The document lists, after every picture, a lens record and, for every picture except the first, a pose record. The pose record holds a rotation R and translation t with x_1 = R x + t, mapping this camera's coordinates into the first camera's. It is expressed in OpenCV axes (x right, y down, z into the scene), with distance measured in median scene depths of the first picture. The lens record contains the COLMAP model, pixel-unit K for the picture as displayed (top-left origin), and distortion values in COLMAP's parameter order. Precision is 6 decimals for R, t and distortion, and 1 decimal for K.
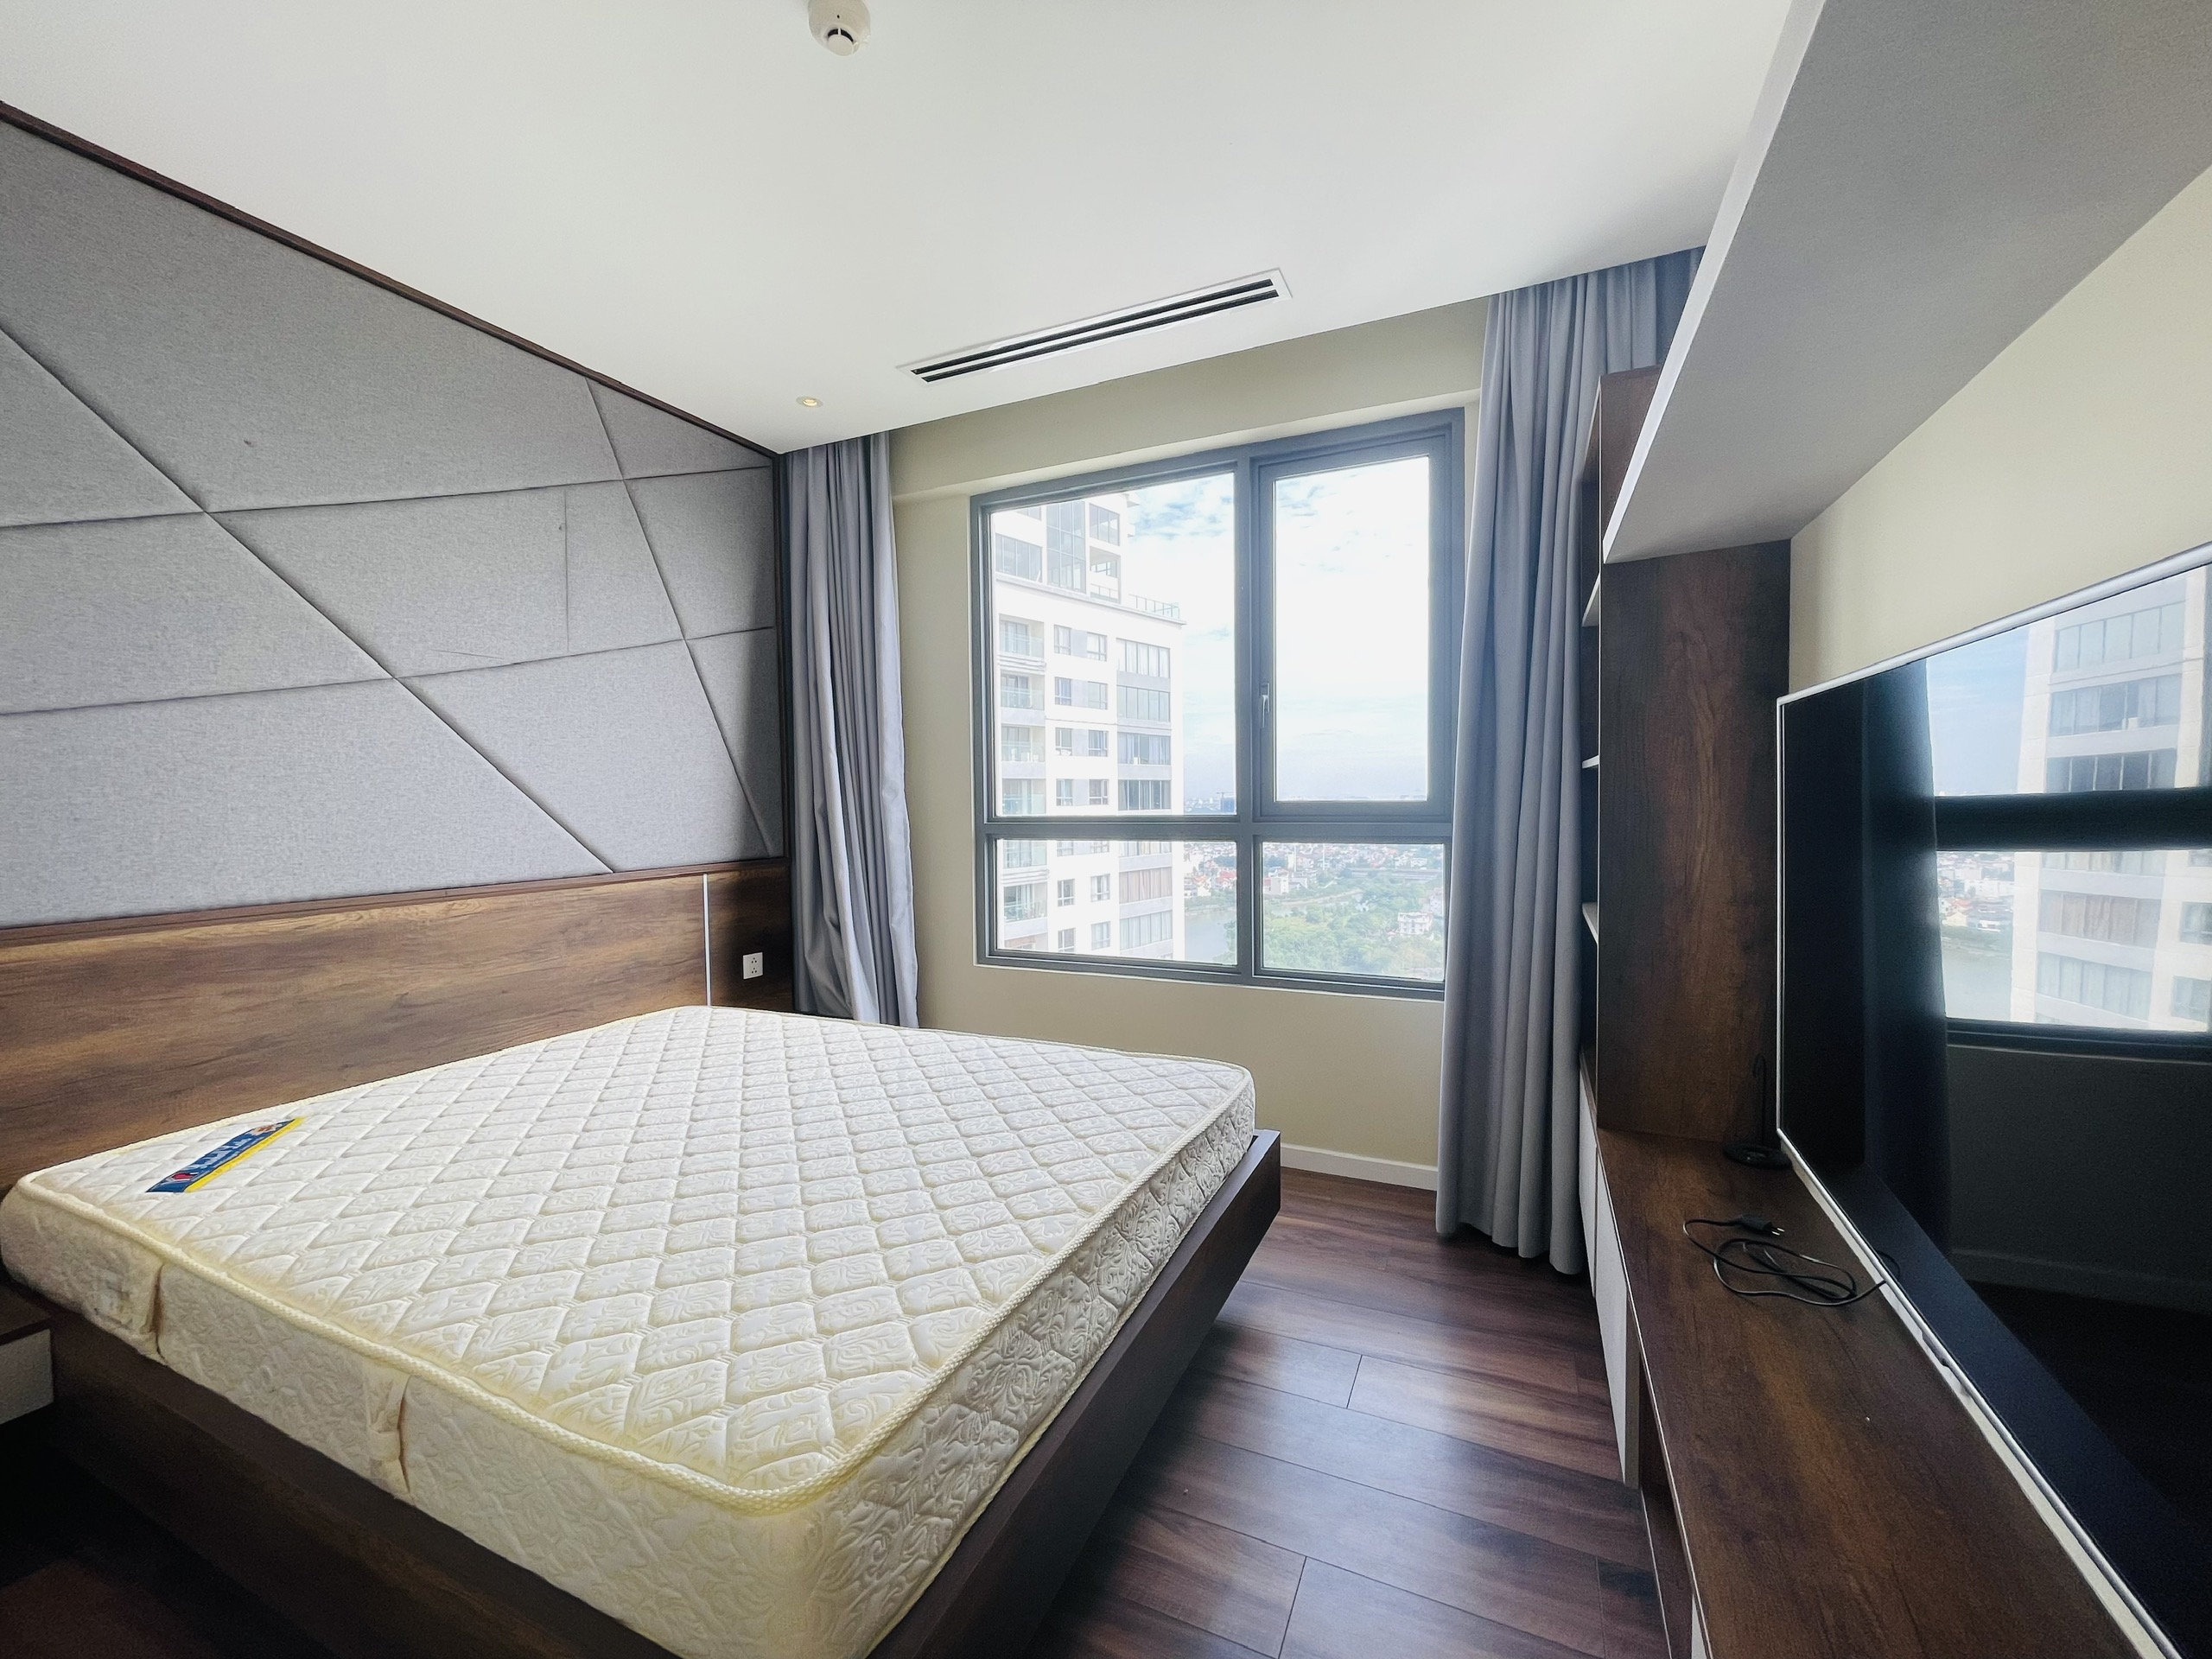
lens RADIAL K [[896.0, 0, 1109.1], [0, 896.0, 820.7], [0, 0, 1]] dist [0.001661, -0.000447]
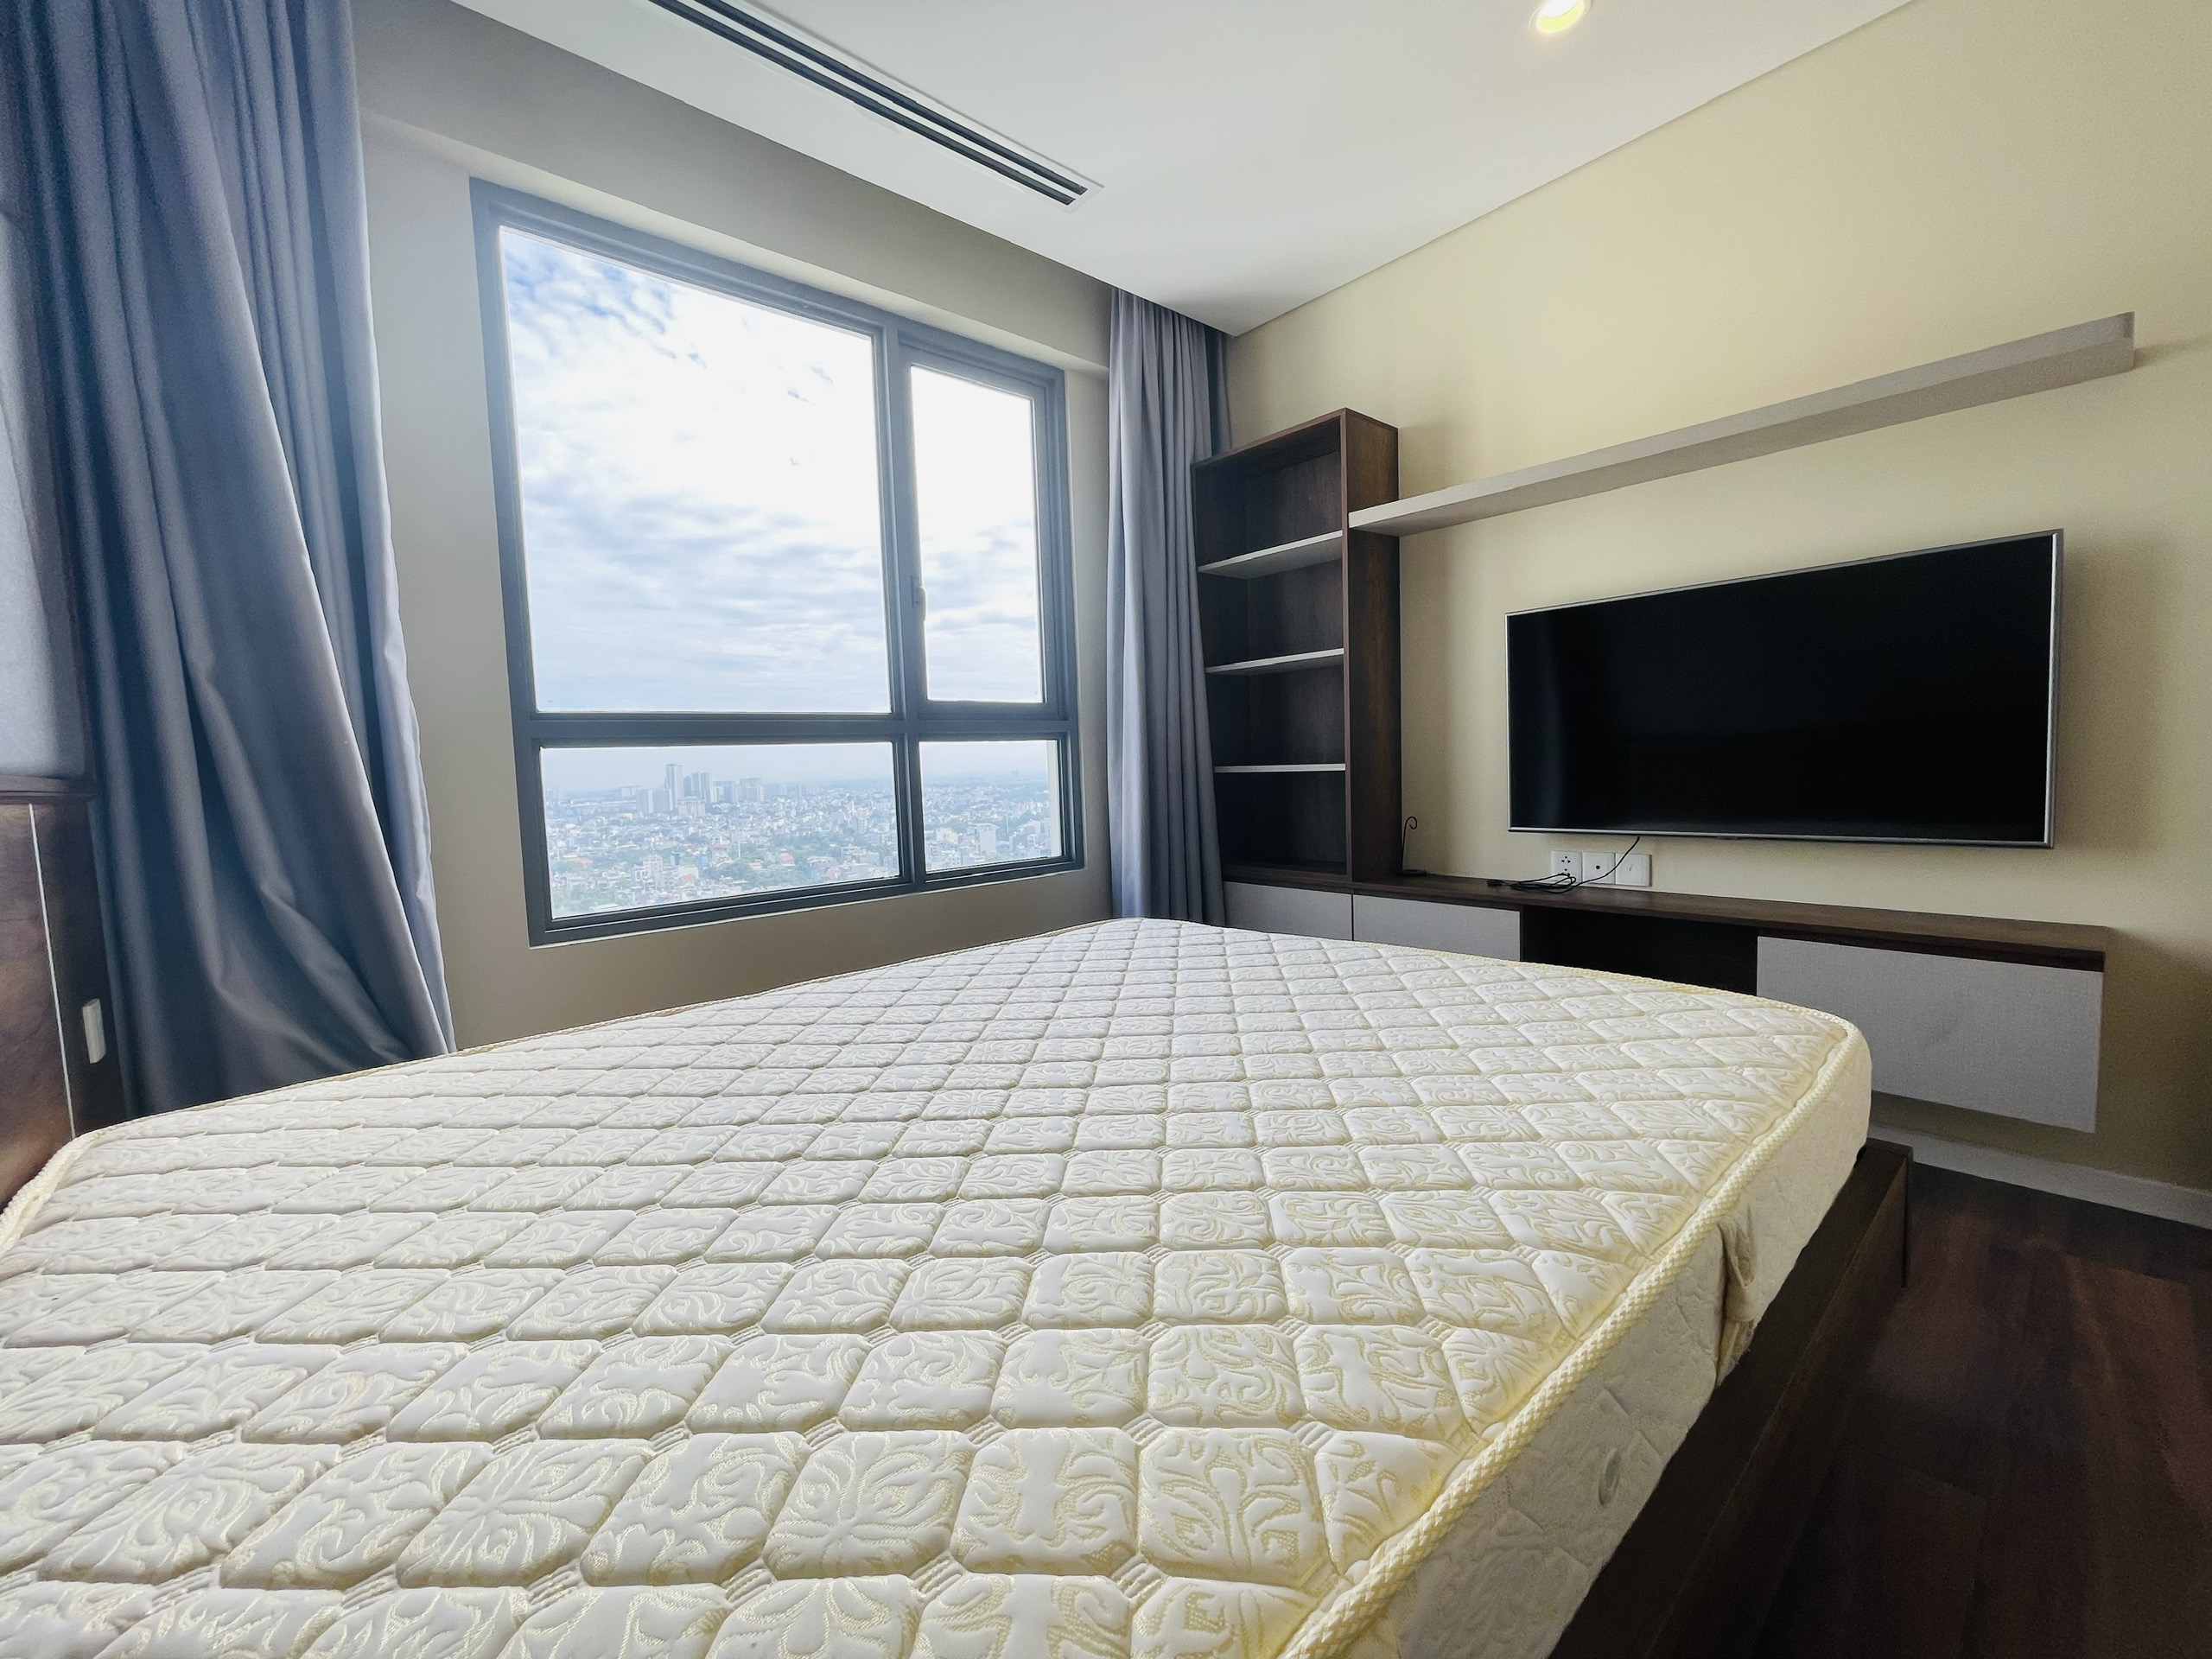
lens RADIAL K [[896.0, 0, 1109.1], [0, 896.0, 820.7], [0, 0, 1]] dist [0.001661, -0.000447]
pose [[0.408530, -0.062271, 0.910618, -0.622322], [0.054136, 0.997567, 0.043930, 0.076023], [-0.911138, 0.031351, 0.410907, 0.422610]]
